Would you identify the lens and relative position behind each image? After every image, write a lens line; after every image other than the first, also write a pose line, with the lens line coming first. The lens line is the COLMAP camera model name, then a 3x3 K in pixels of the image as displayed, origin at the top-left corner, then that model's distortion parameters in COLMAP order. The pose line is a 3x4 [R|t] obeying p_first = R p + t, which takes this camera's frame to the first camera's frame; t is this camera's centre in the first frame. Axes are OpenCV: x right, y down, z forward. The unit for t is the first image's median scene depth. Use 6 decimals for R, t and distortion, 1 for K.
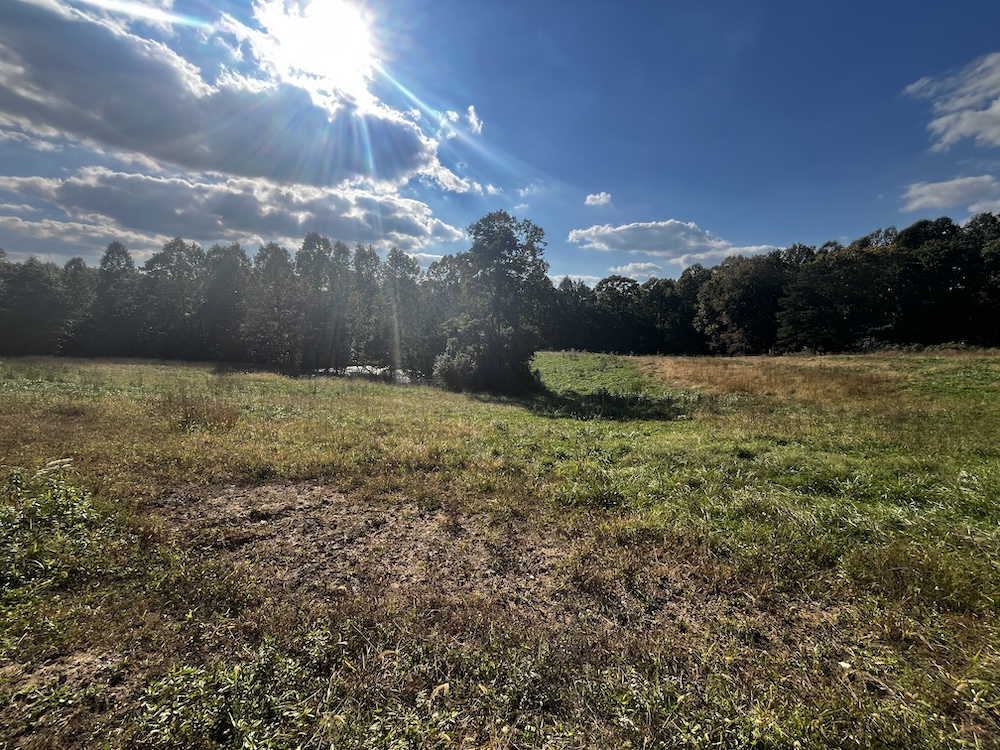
lens RADIAL K [[406.7, 0, 498.8], [0, 406.7, 372.1], [0, 0, 1]] dist [-0.004064, -0.000391]
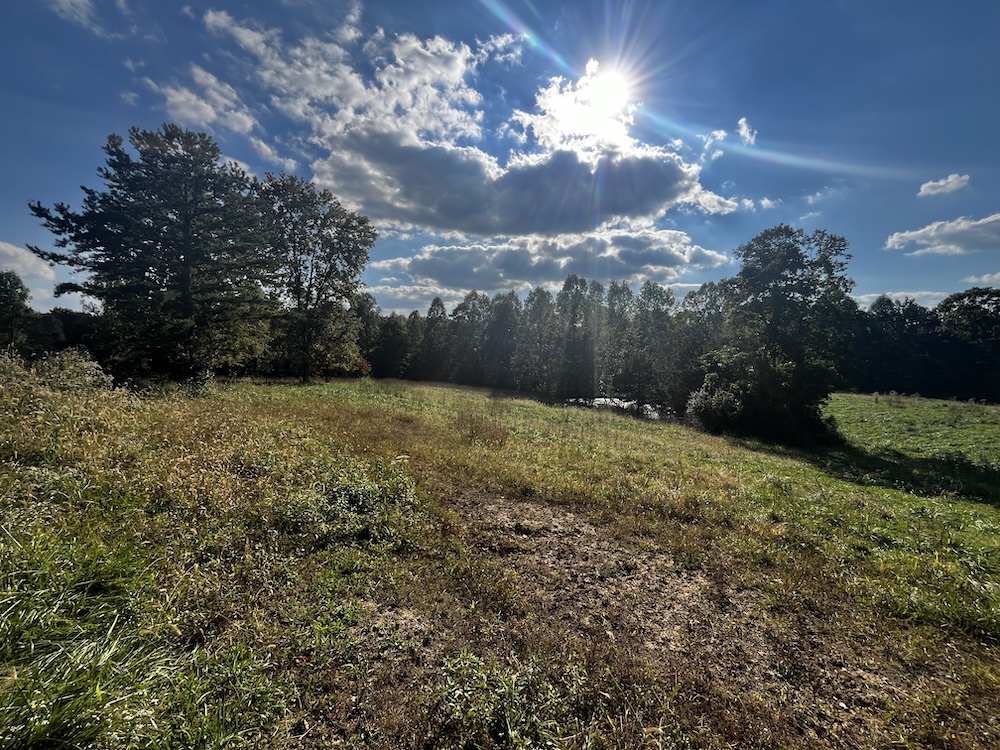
lens RADIAL K [[406.7, 0, 498.8], [0, 406.7, 372.1], [0, 0, 1]] dist [-0.004064, -0.000391]
pose [[0.830823, 0.022694, -0.556074, -0.004702], [-0.067503, 0.995901, -0.060212, -0.000812], [0.552428, 0.087562, 0.828949, 0.000303]]
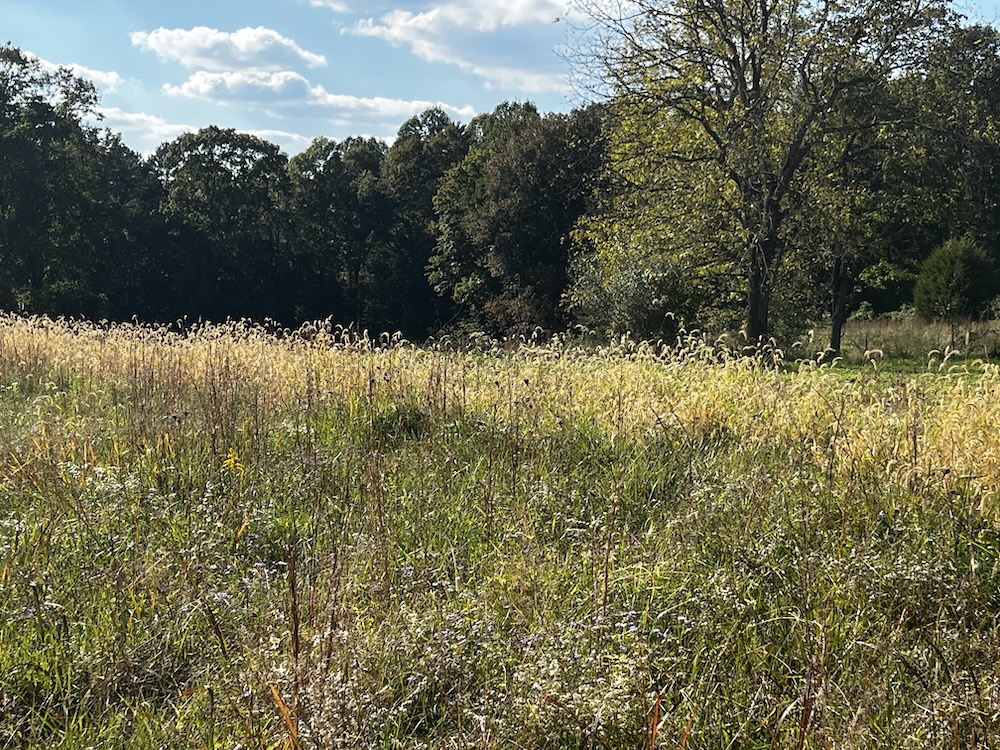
lens RADIAL K [[1625.8, 0, 500.0], [0, 1625.8, 375.0], [0, 0, 1]] dist [0.188402, -0.865865]
pose [[0.896420, -0.015792, 0.442924, -0.137511], [0.035914, 0.998667, -0.037077, 0.035396], [-0.441748, 0.049144, 0.895792, -0.396239]]
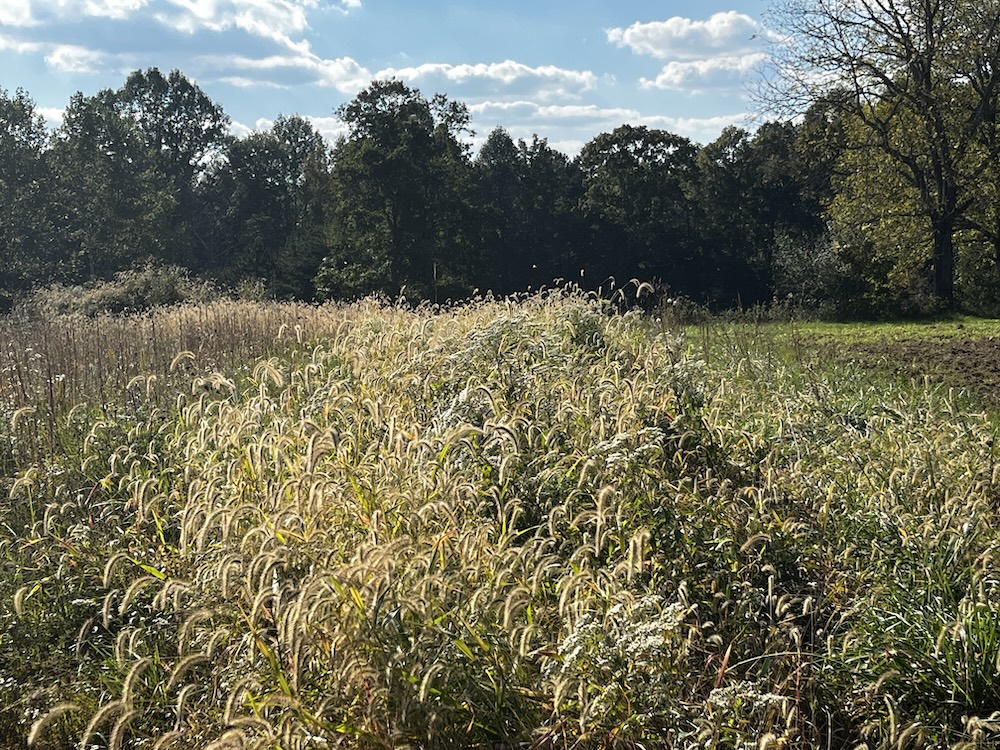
lens RADIAL K [[1625.8, 0, 500.0], [0, 1625.8, 375.0], [0, 0, 1]] dist [0.188402, -0.865865]
pose [[0.985031, -0.049636, 0.165078, -0.100419], [0.057264, 0.997485, -0.041776, 0.049029], [-0.162589, 0.050603, 0.985395, -0.506332]]
